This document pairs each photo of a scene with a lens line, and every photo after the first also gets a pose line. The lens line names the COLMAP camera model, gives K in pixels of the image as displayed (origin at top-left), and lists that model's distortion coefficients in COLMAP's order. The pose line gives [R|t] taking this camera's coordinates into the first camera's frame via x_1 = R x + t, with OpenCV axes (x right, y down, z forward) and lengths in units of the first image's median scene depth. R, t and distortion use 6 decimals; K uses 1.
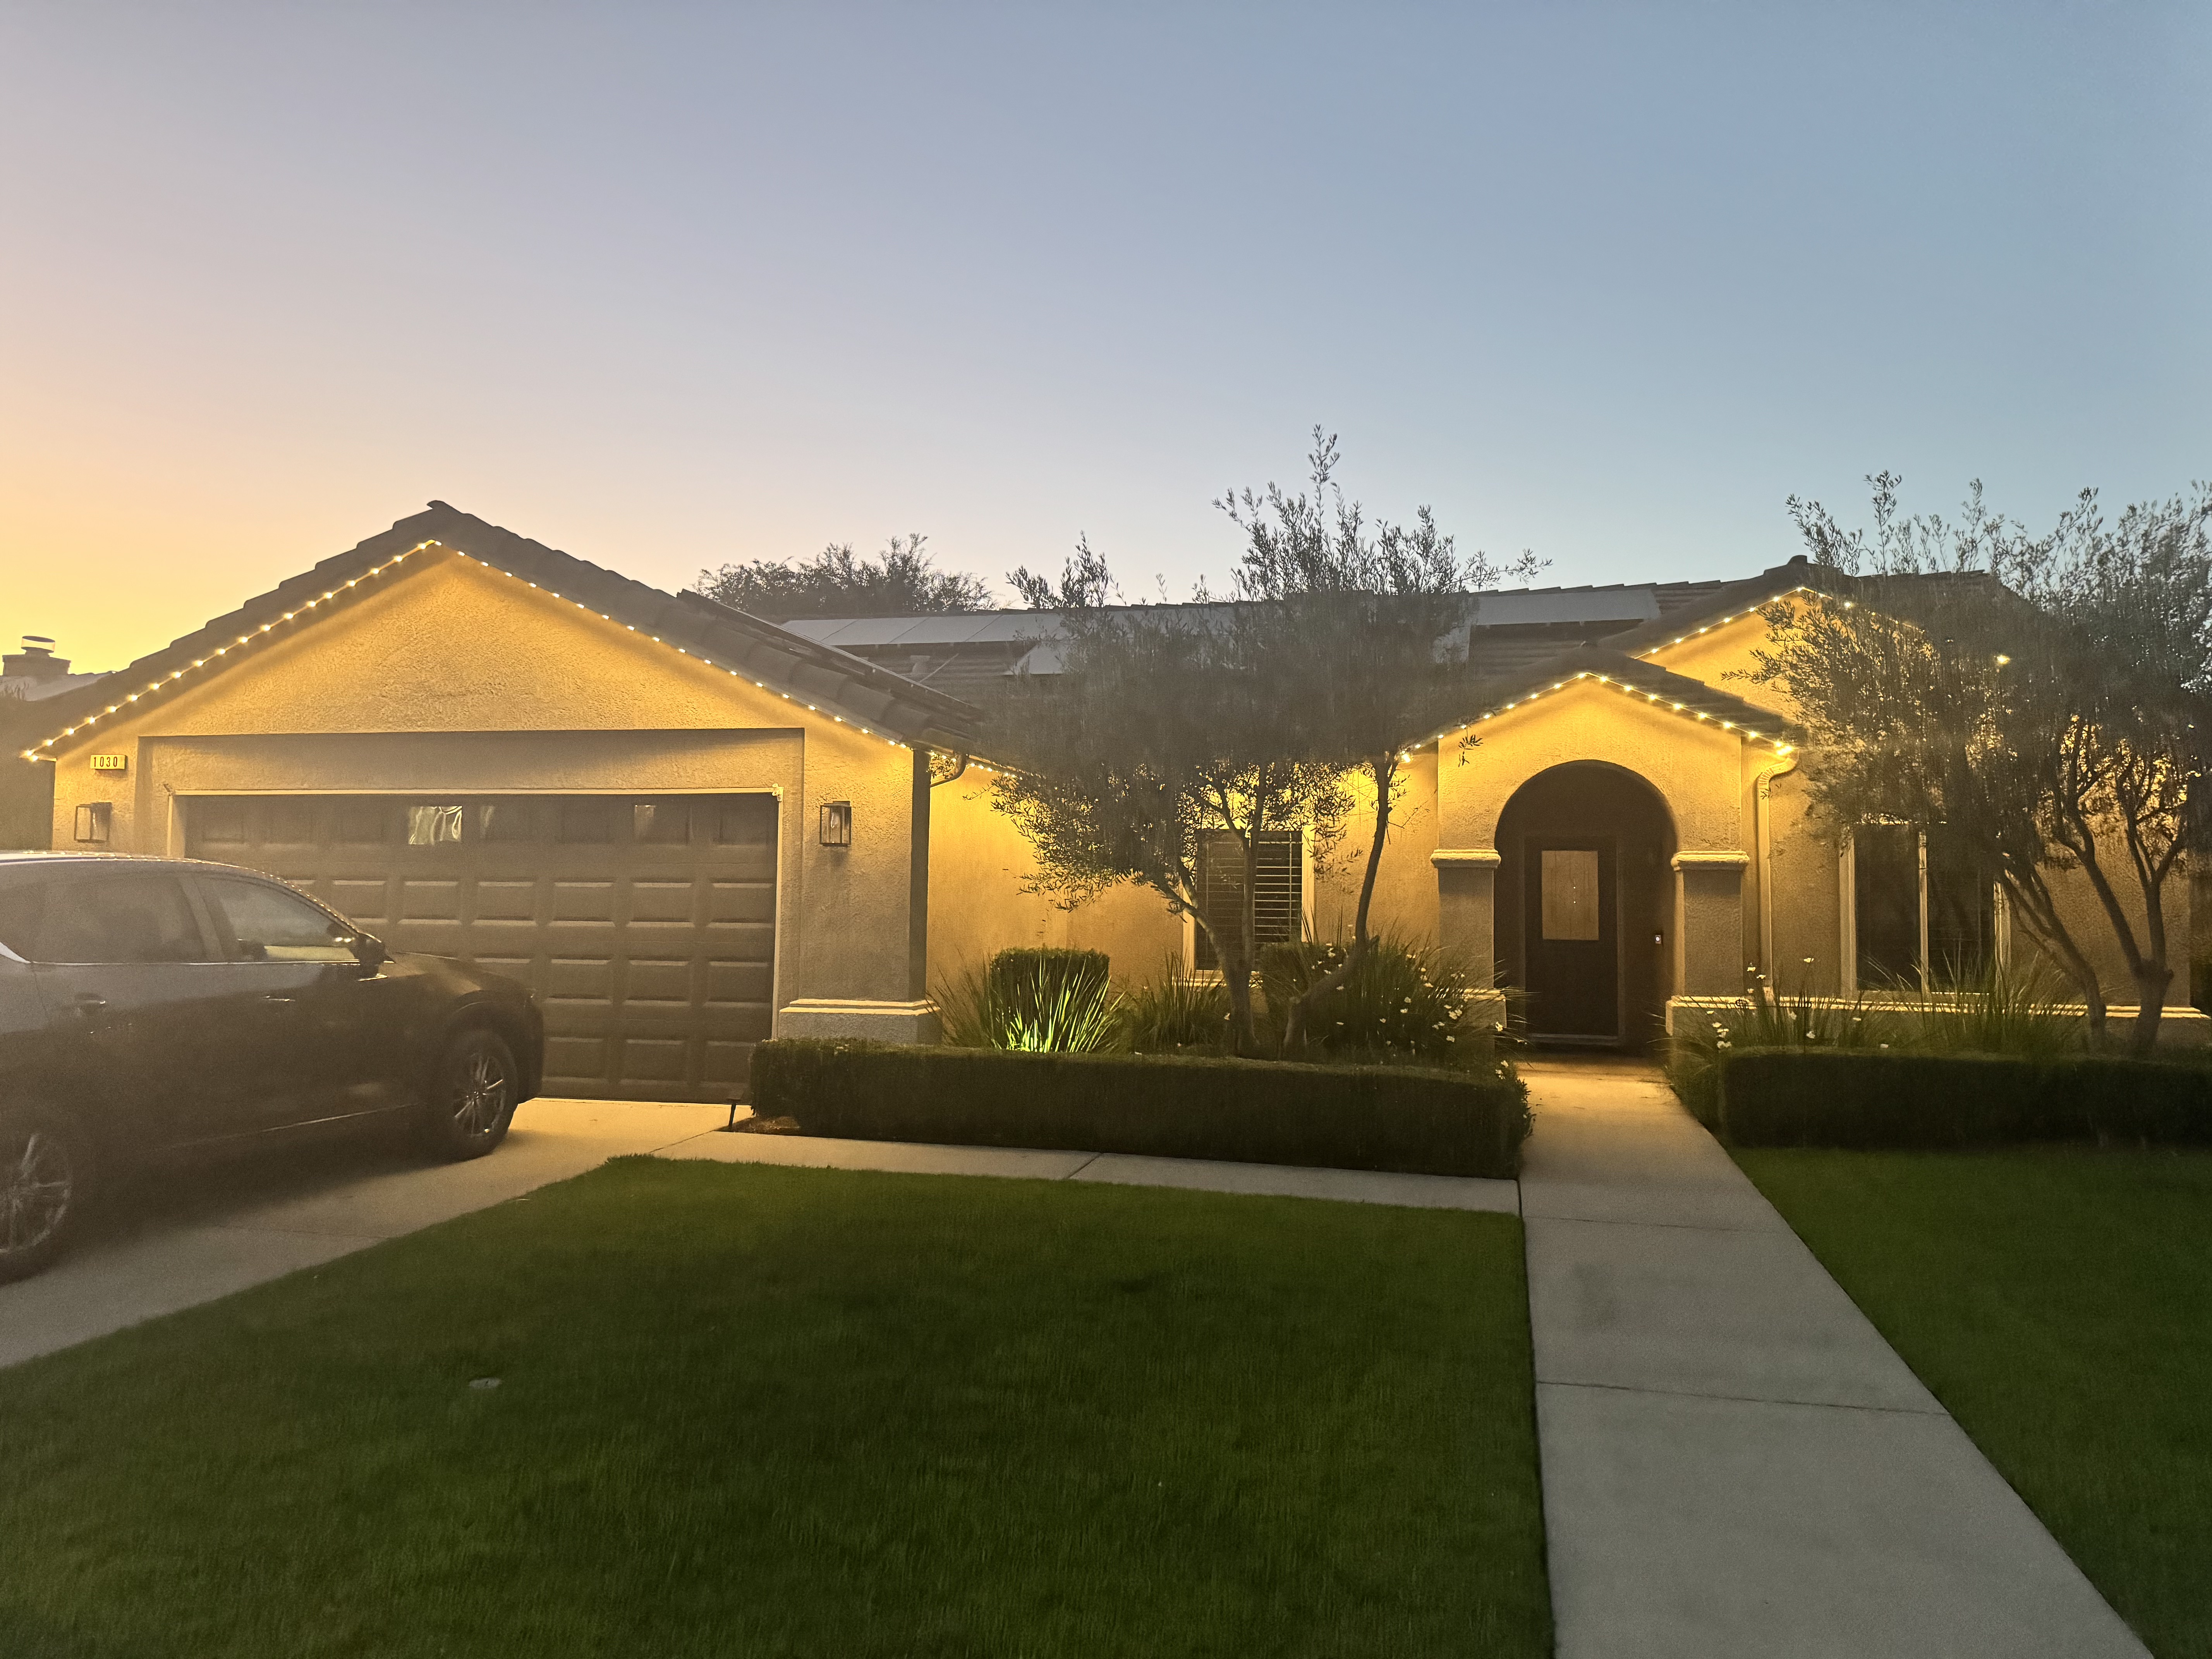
lens RADIAL K [[1542.1, 0, 1106.0], [0, 1542.1, 829.5], [0, 0, 1]] dist [0.077997, -0.107595]
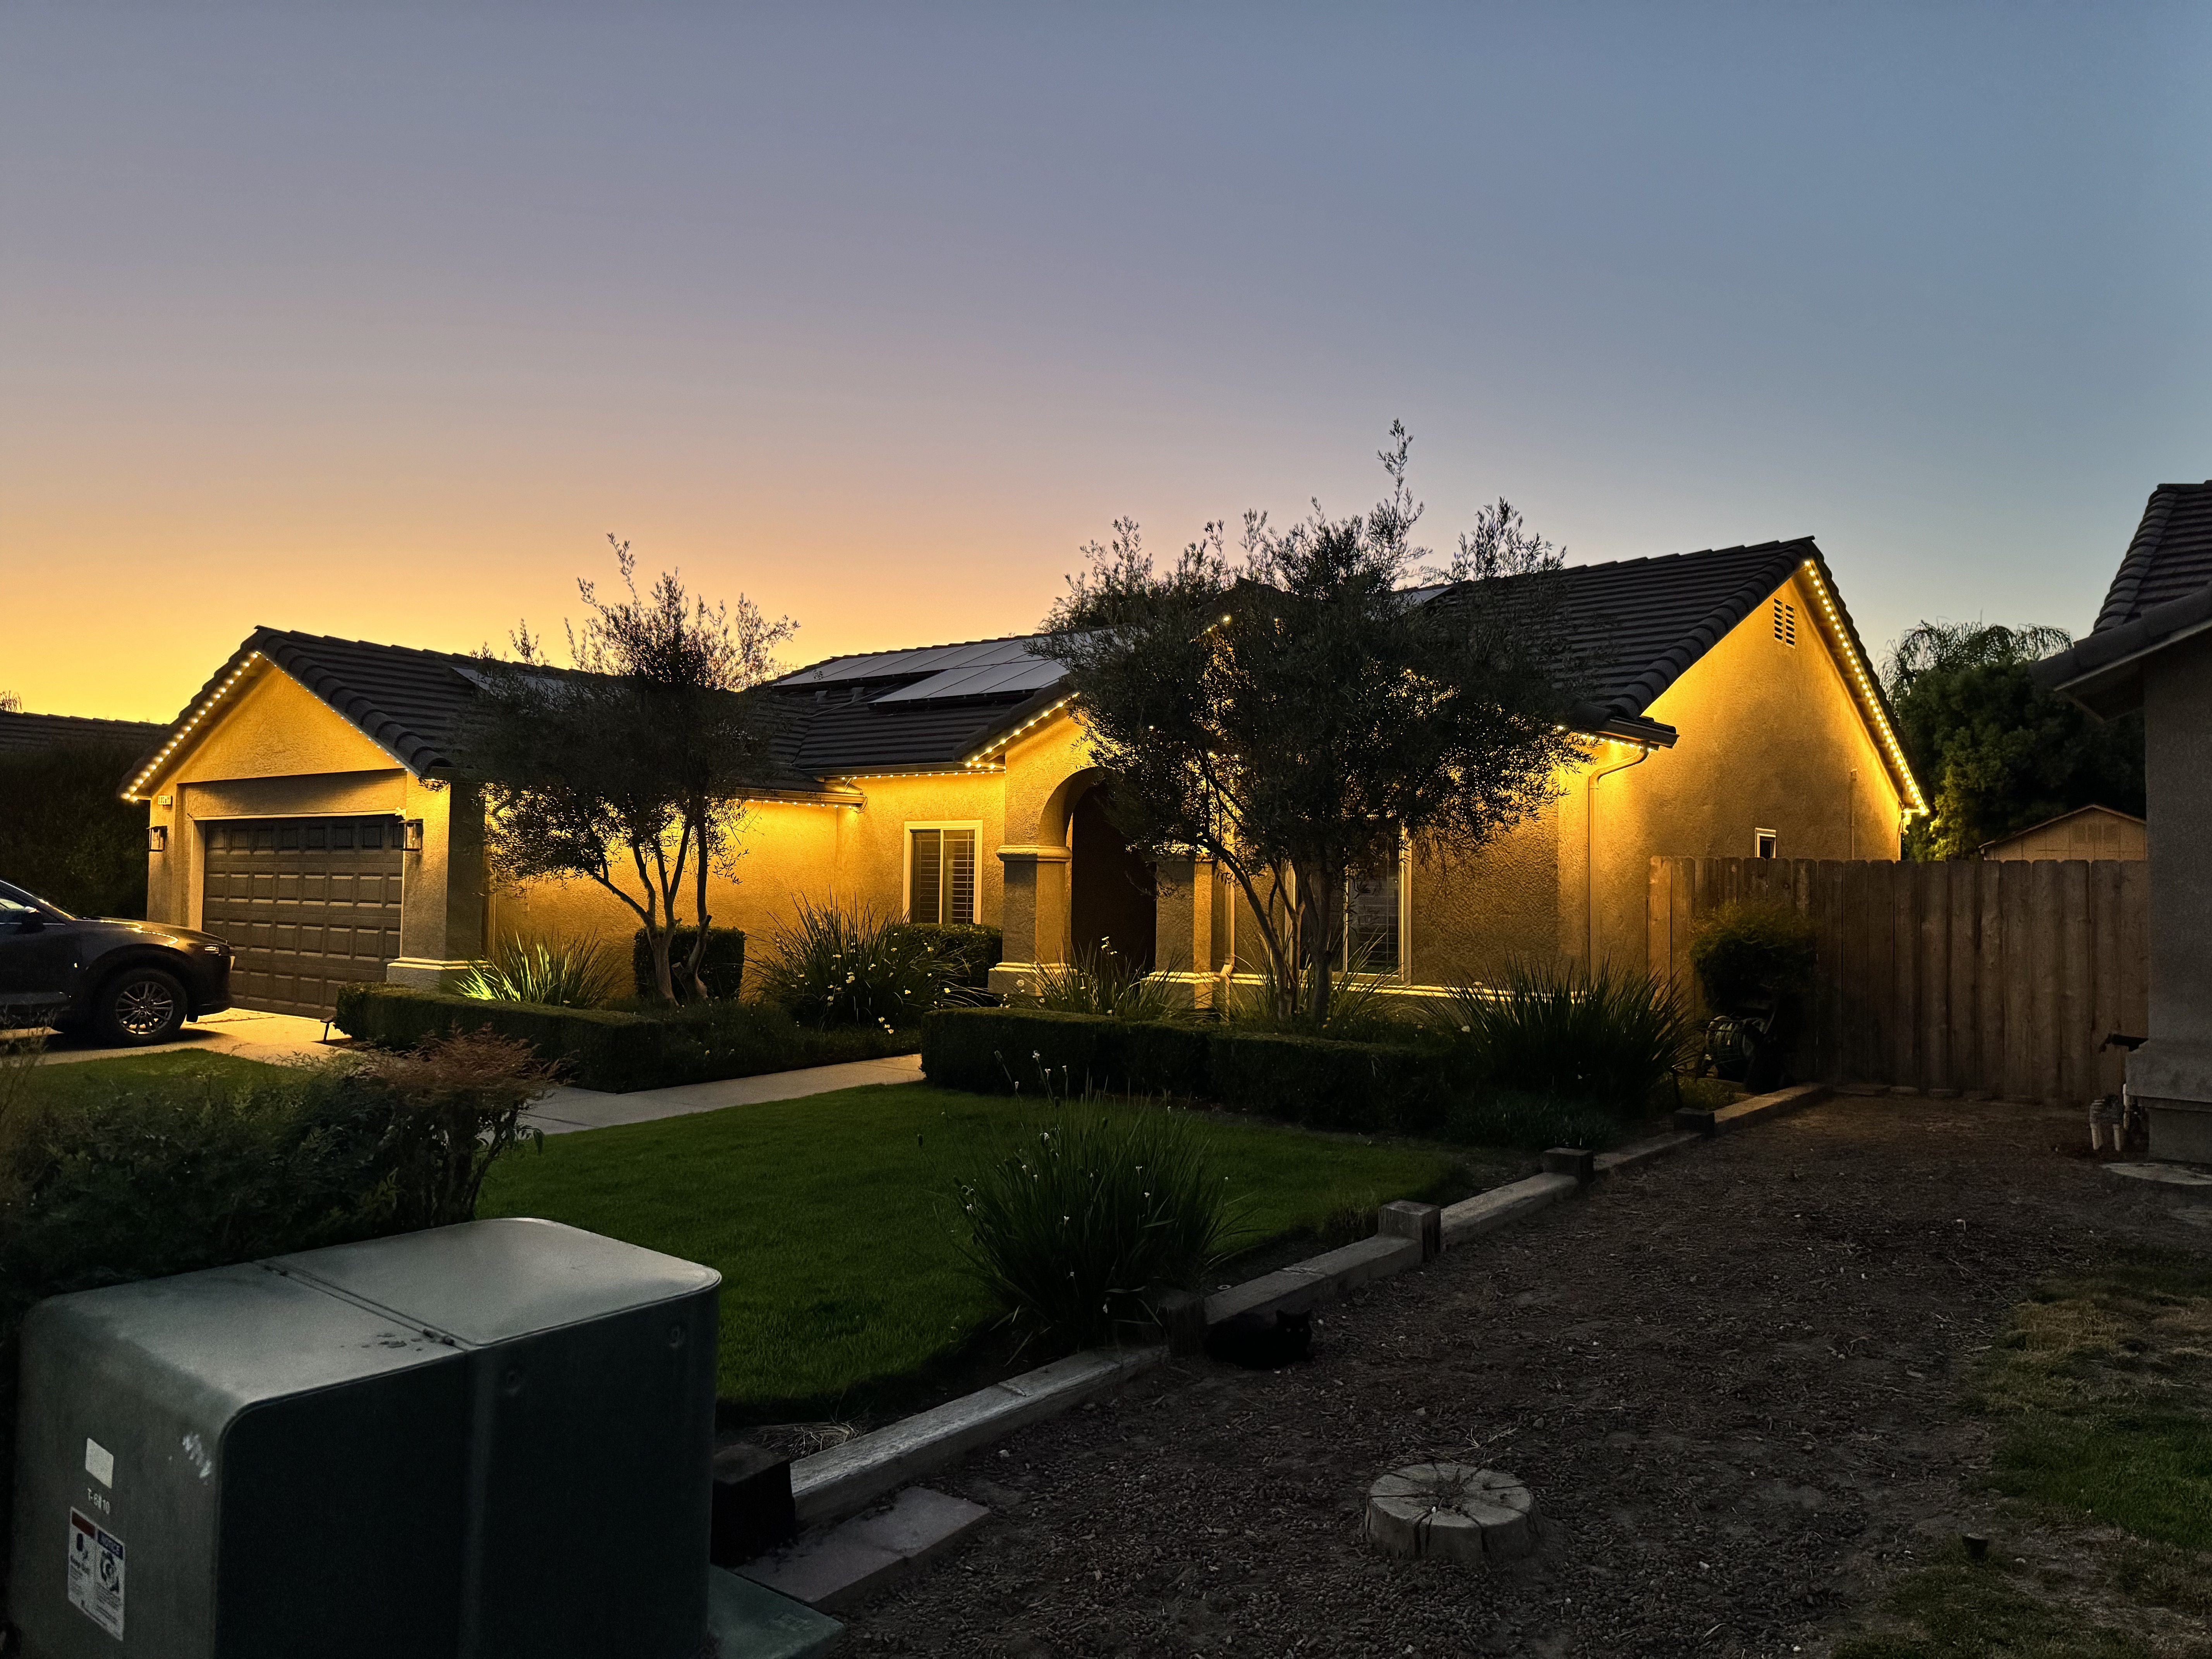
lens RADIAL K [[1542.1, 0, 1106.0], [0, 1542.1, 829.5], [0, 0, 1]] dist [0.077997, -0.107595]
pose [[0.906263, -0.014485, -0.422465, 1.002715], [0.017432, 0.999843, 0.003115, -0.001359], [0.422354, -0.010187, 0.906374, -0.048024]]
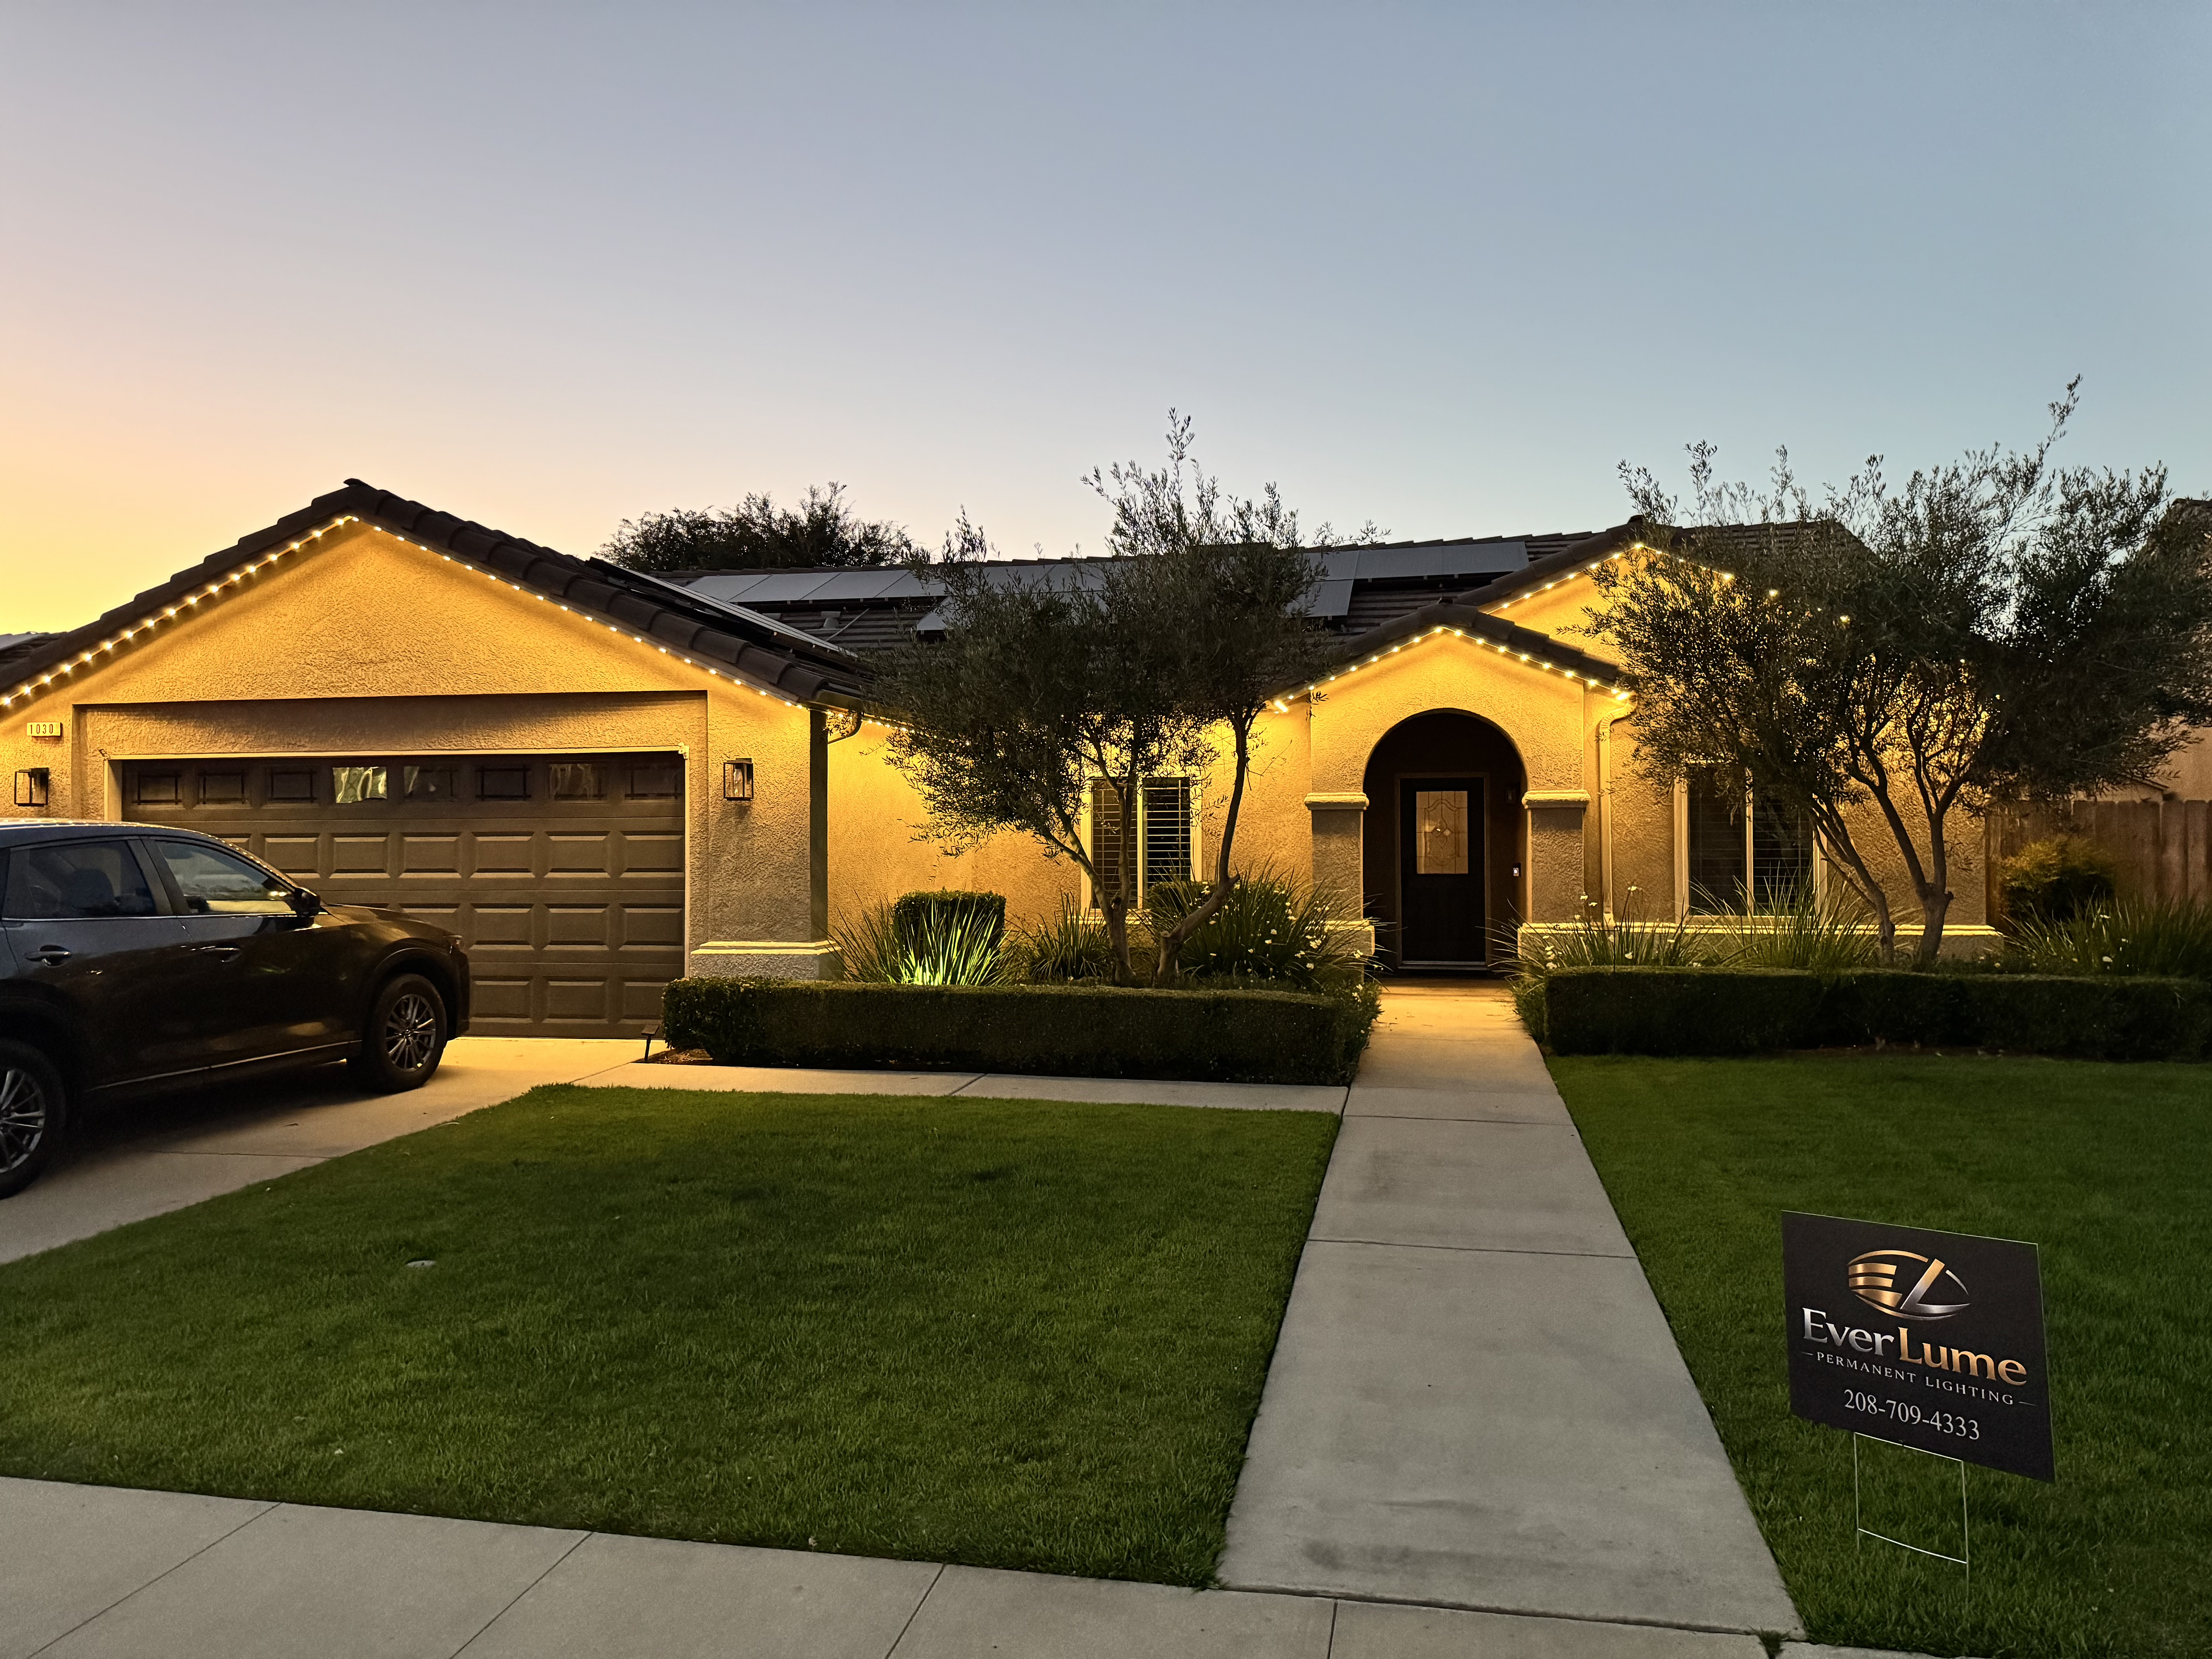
lens RADIAL K [[1542.1, 0, 1106.0], [0, 1542.1, 829.5], [0, 0, 1]] dist [0.077997, -0.107595]
pose [[0.999123, -0.016084, 0.038670, 0.038179], [0.014567, 0.999125, 0.039217, -0.007106], [-0.039267, -0.038620, 0.998482, -0.090034]]
